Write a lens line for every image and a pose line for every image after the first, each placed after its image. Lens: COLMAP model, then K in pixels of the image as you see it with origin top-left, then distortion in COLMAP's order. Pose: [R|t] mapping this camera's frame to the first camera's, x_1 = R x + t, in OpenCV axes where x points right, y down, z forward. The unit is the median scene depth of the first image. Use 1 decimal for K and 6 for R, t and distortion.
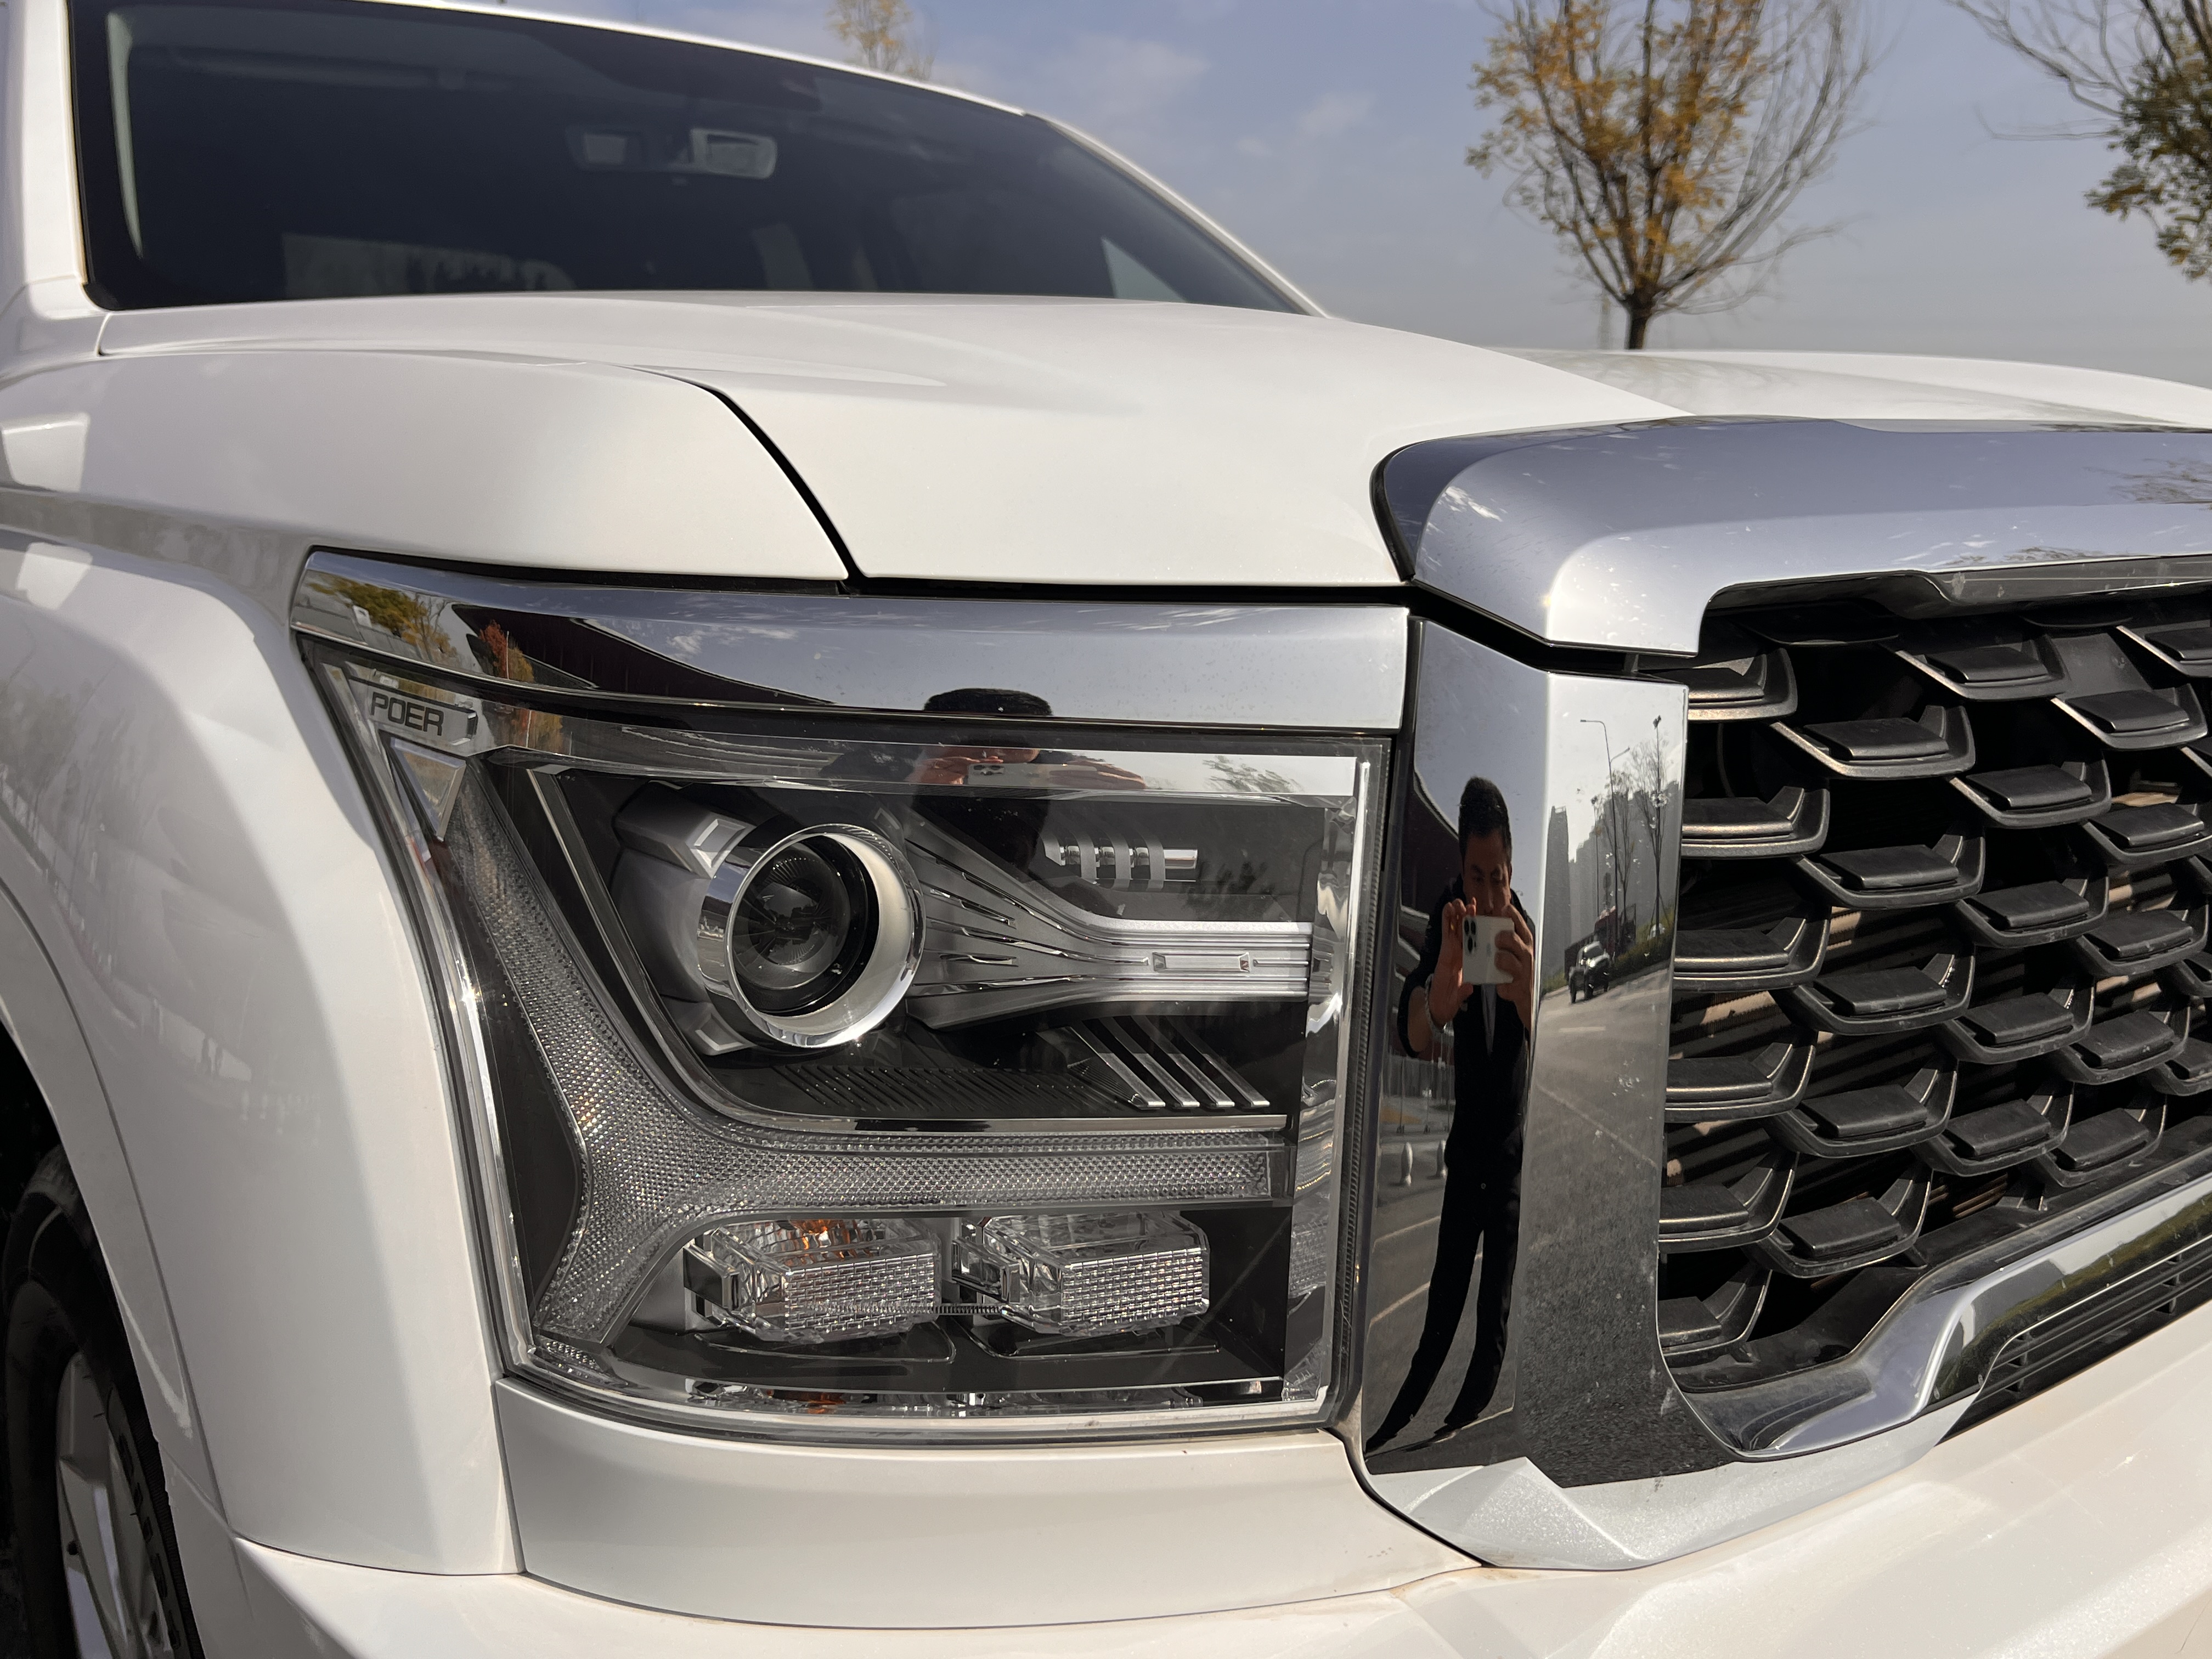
lens RADIAL K [[1853.2, 0, 1112.8], [0, 1853.2, 858.5], [0, 0, 1]] dist [-0.010744, -0.009651]
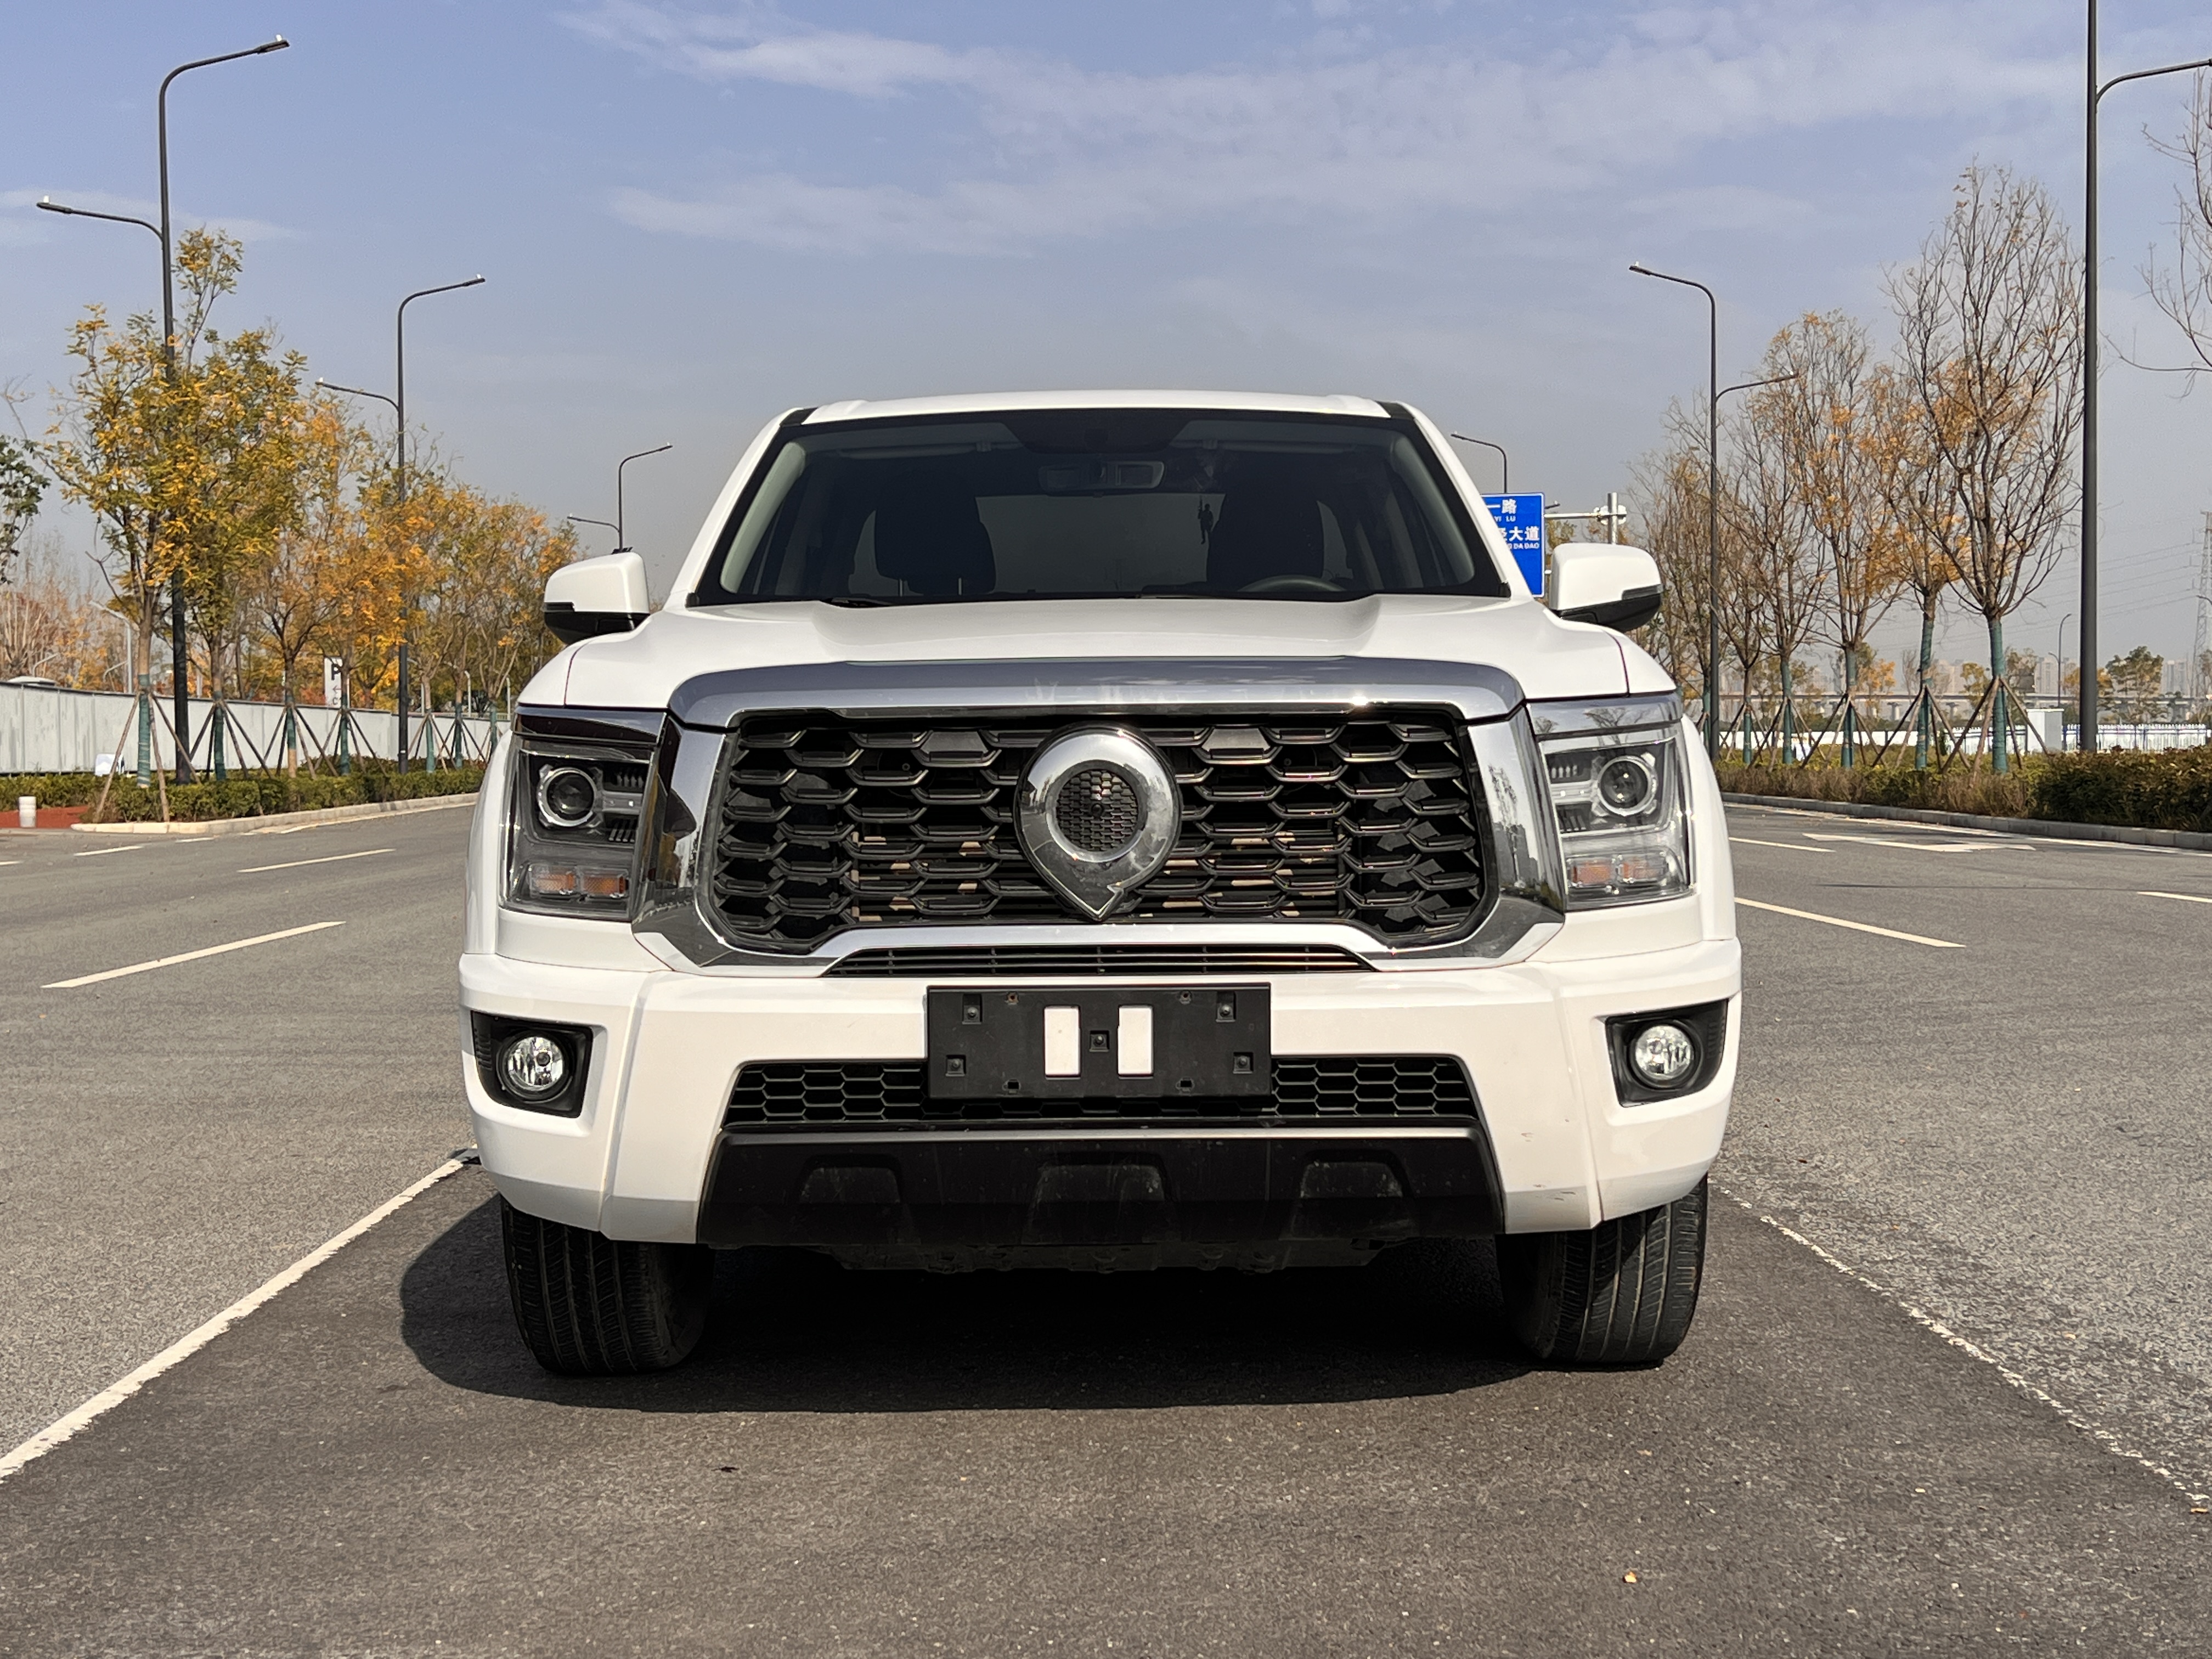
lens RADIAL K [[2863.5, 0, 1106.0], [0, 2863.5, 829.5], [0, 0, 1]] dist [0.033385, -0.034588]
pose [[0.775492, 0.023878, -0.630905, 0.213873], [-0.111808, 0.988684, -0.100013, 0.027558], [0.621378, 0.148100, 0.769387, -0.139163]]
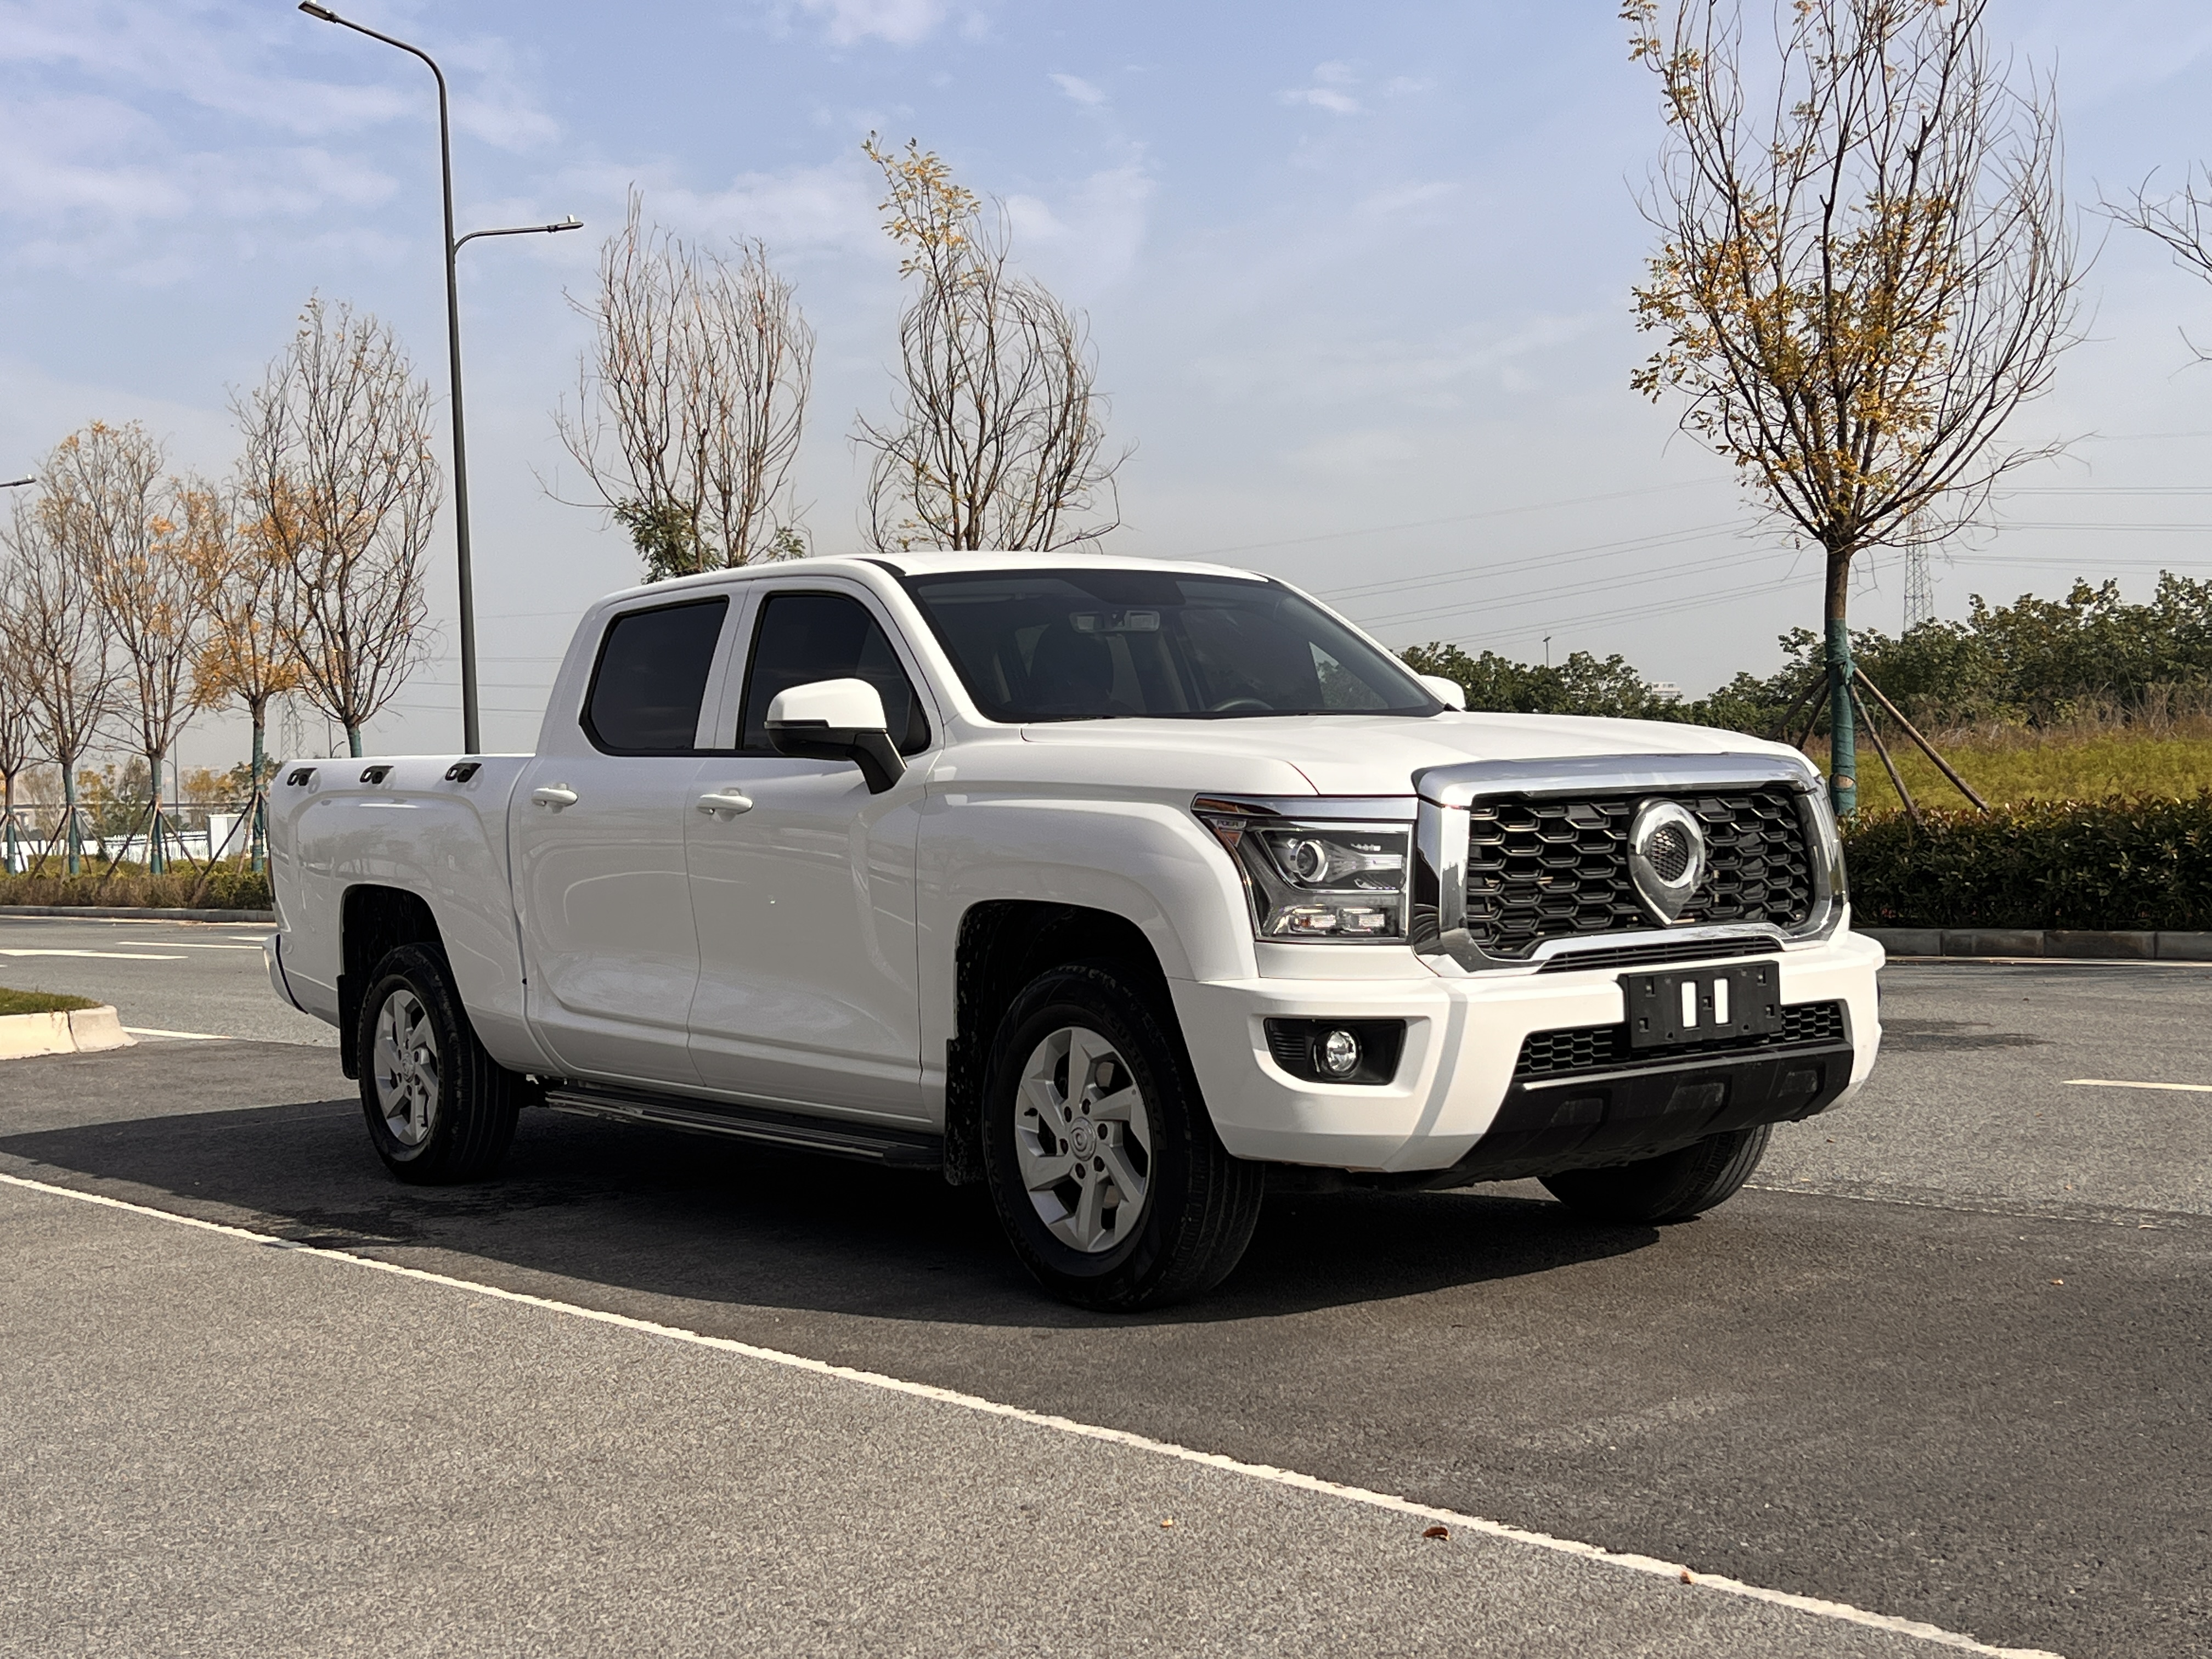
lens RADIAL K [[2863.5, 0, 1106.0], [0, 2863.5, 829.5], [0, 0, 1]] dist [0.033385, -0.034588]
pose [[0.999305, -0.020757, -0.030959, -0.023164], [0.015219, 0.985423, -0.169437, 0.063674], [0.034025, 0.168848, 0.985055, -0.340263]]
